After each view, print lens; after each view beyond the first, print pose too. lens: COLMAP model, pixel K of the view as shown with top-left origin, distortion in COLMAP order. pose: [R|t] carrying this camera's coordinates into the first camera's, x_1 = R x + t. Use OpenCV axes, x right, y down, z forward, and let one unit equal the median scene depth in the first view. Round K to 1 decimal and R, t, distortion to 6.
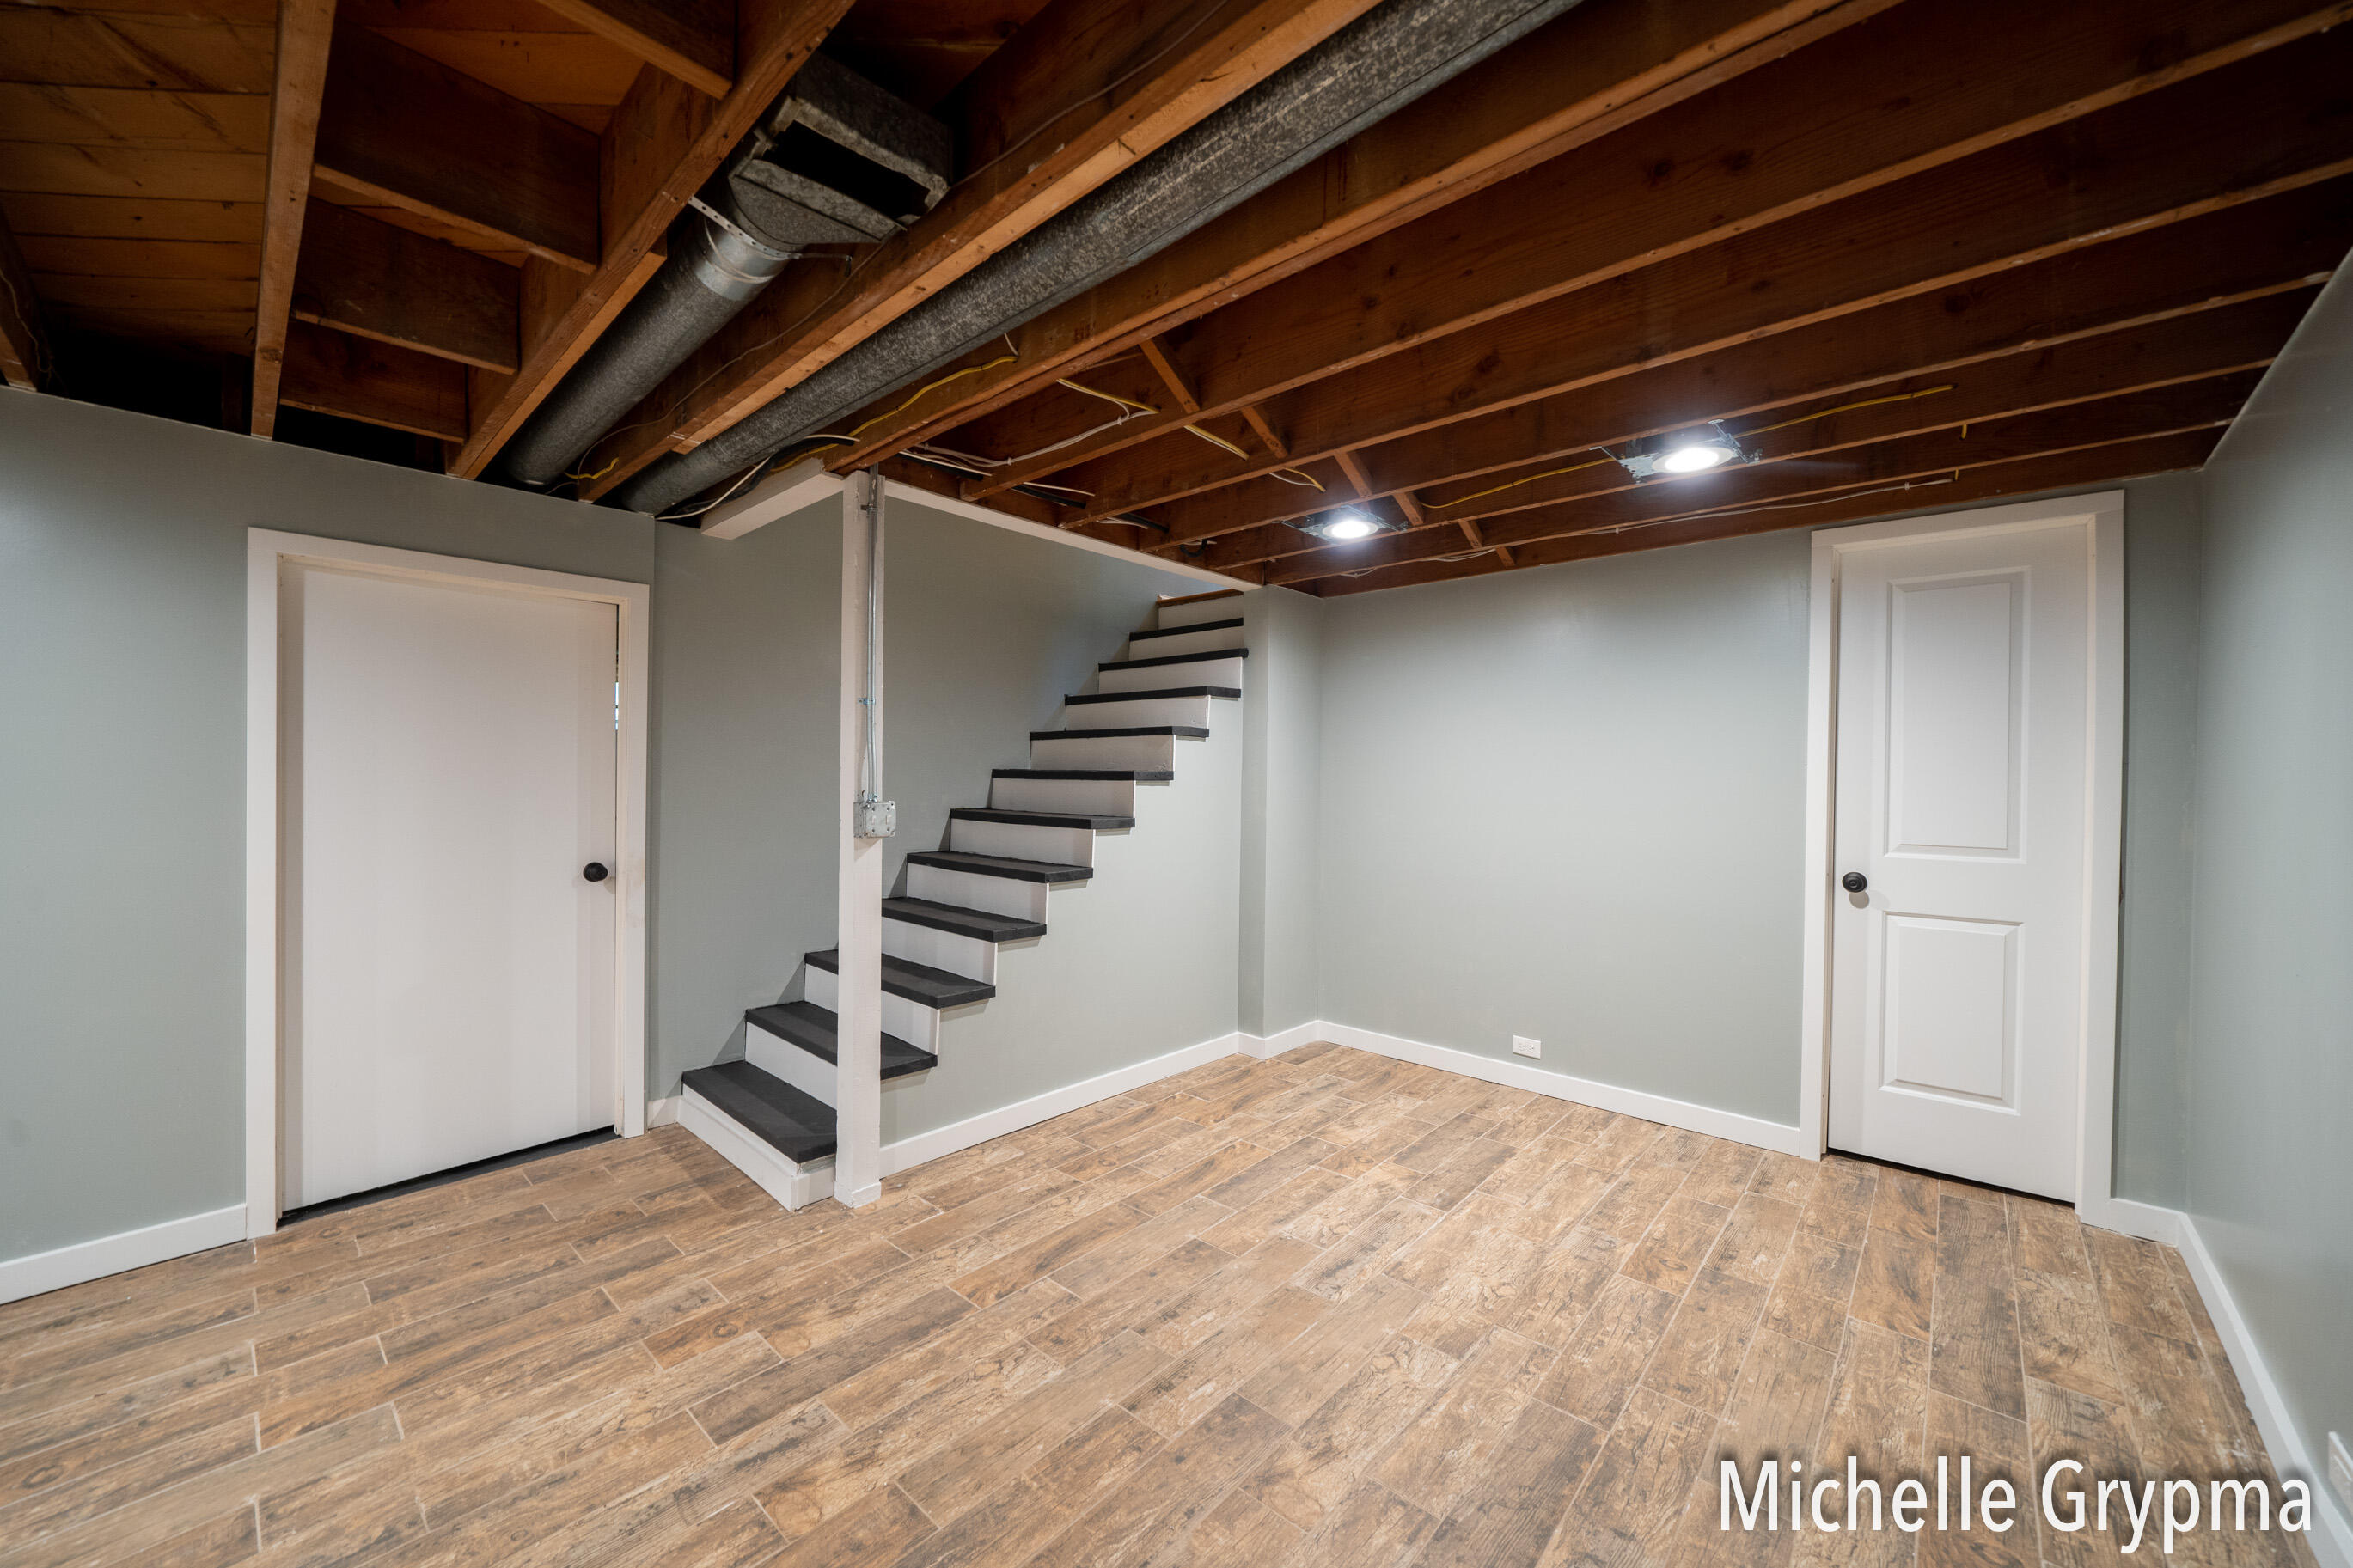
lens RADIAL K [[860.5, 0, 1164.9], [0, 860.5, 779.0], [0, 0, 1]] dist [-0.015799, 0.001607]
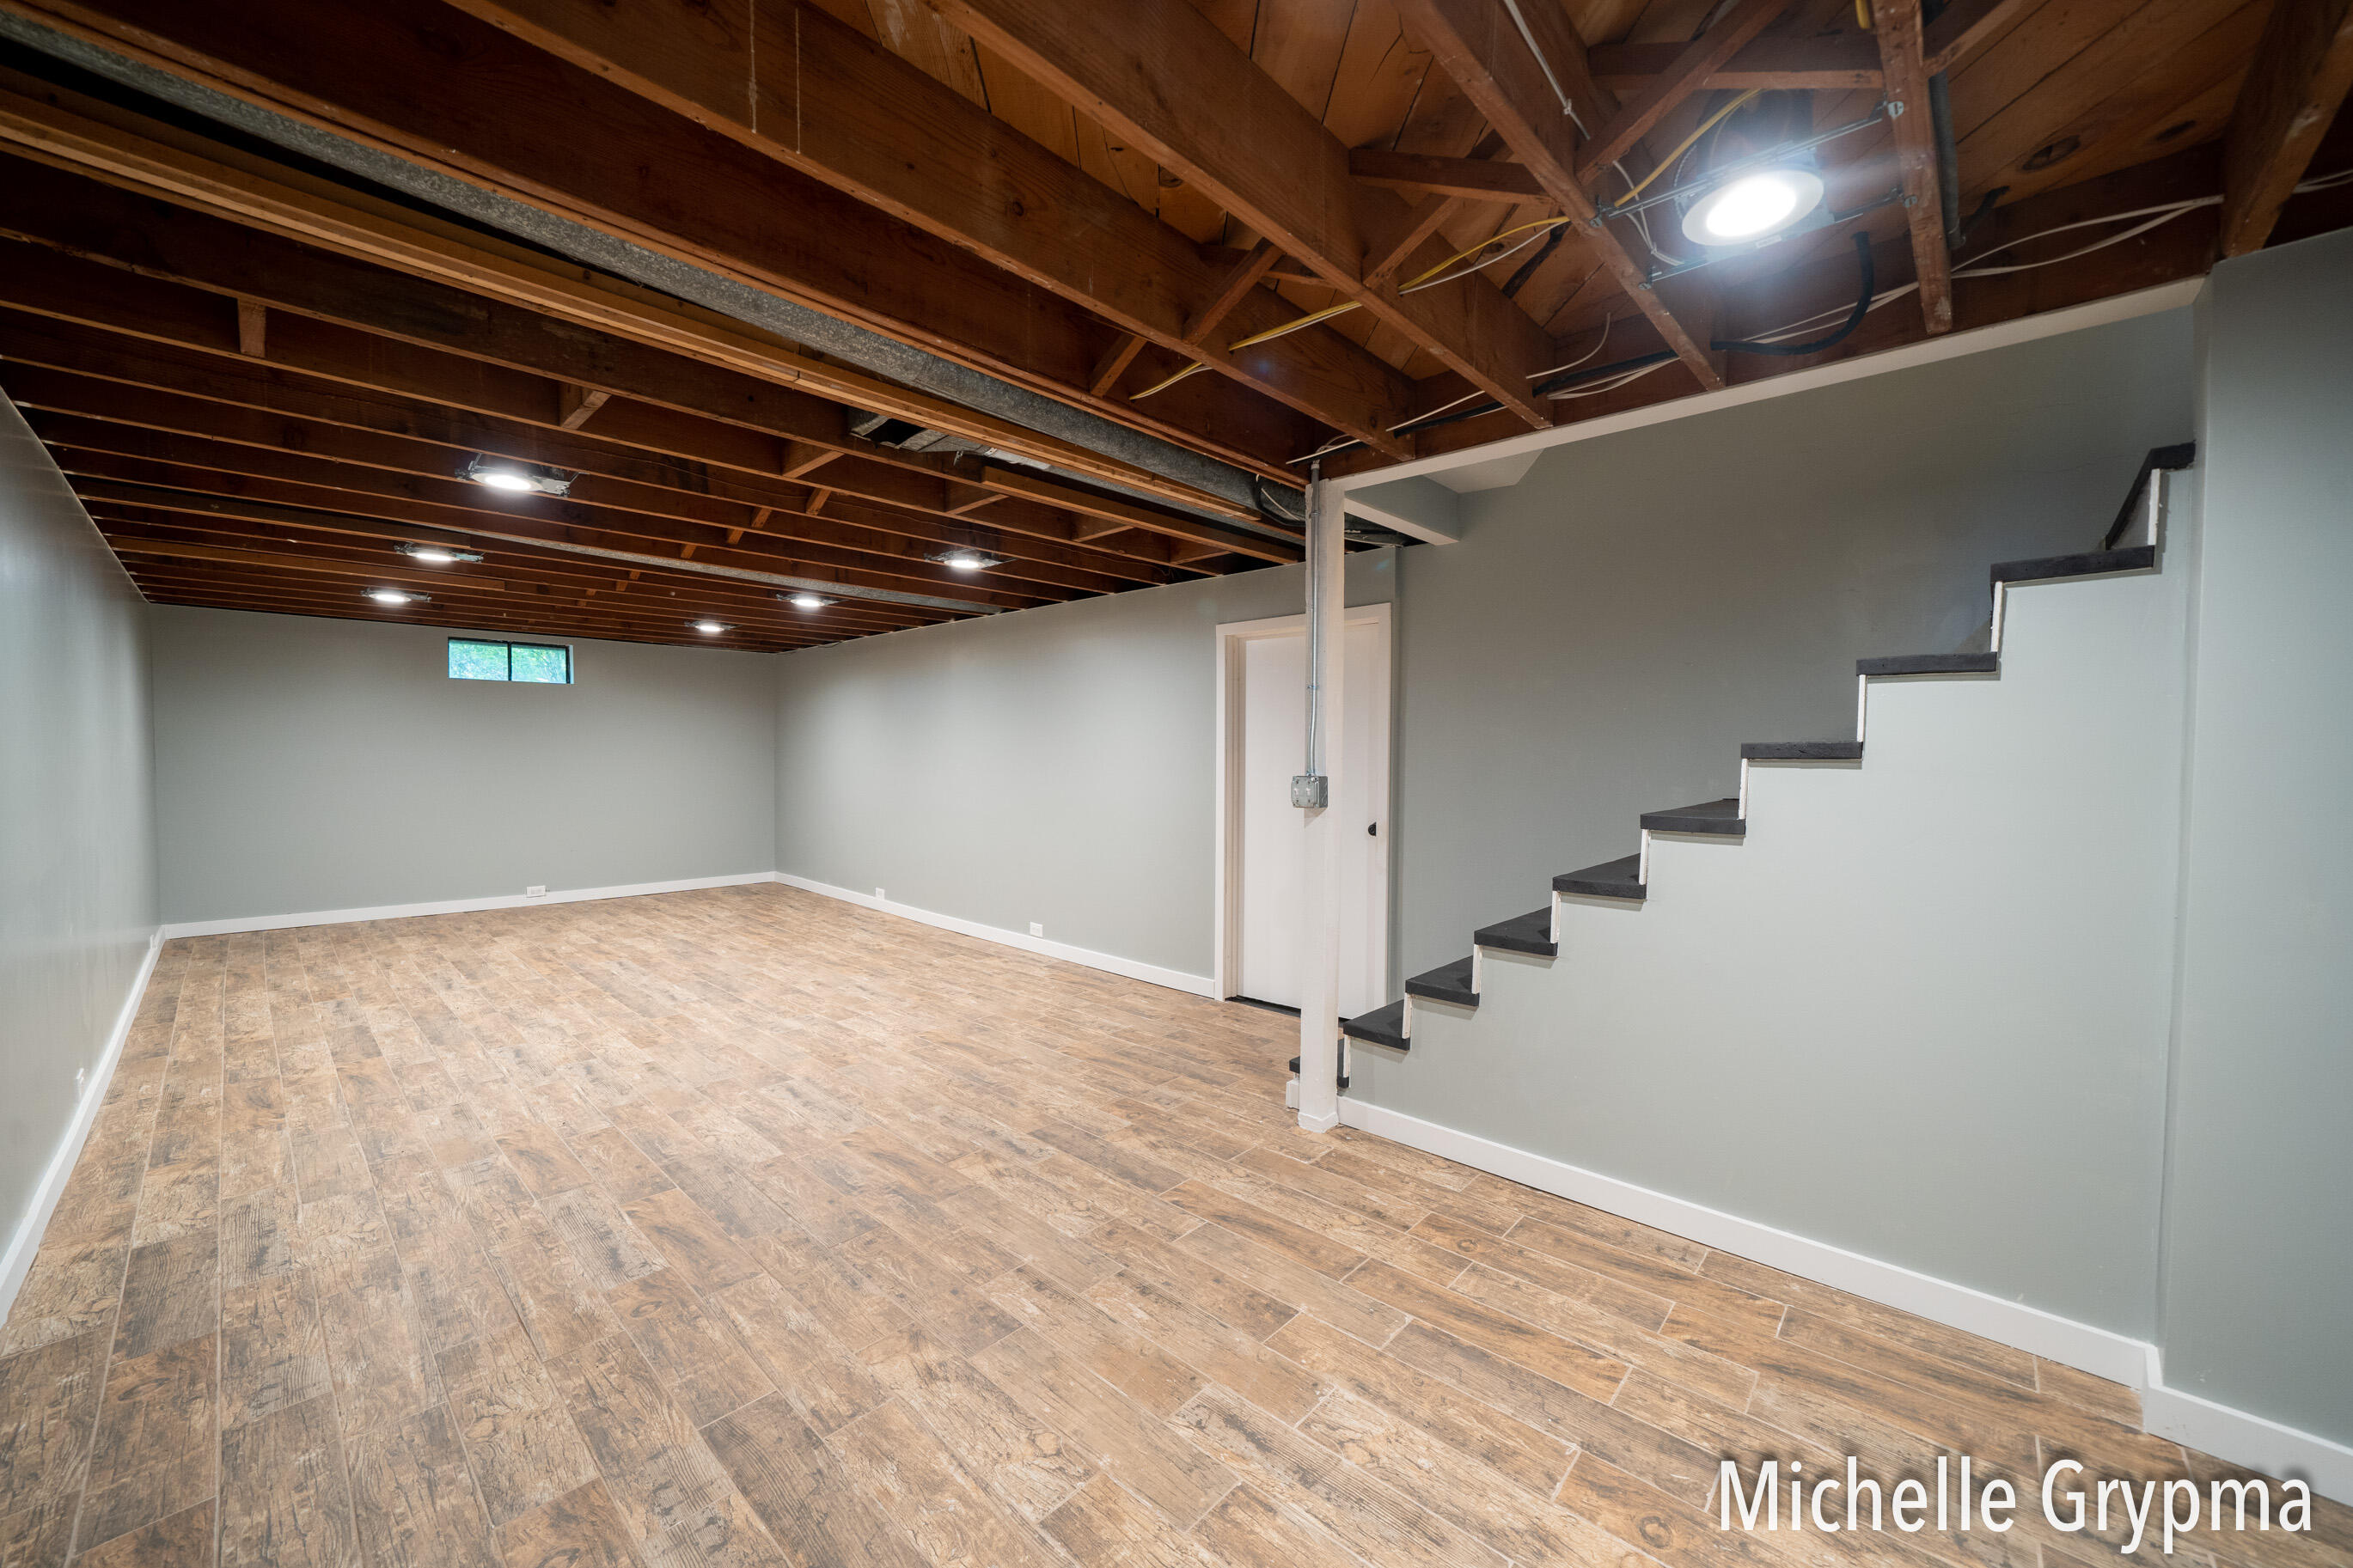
lens RADIAL K [[860.5, 0, 1167.8], [0, 860.5, 774.5], [0, 0, 1]] dist [-0.015799, 0.001607]
pose [[0.019212, 0.014884, -0.999705, 0.826374], [-0.007993, 0.999860, 0.014733, 0.010183], [0.999783, 0.007708, 0.019329, 0.835314]]
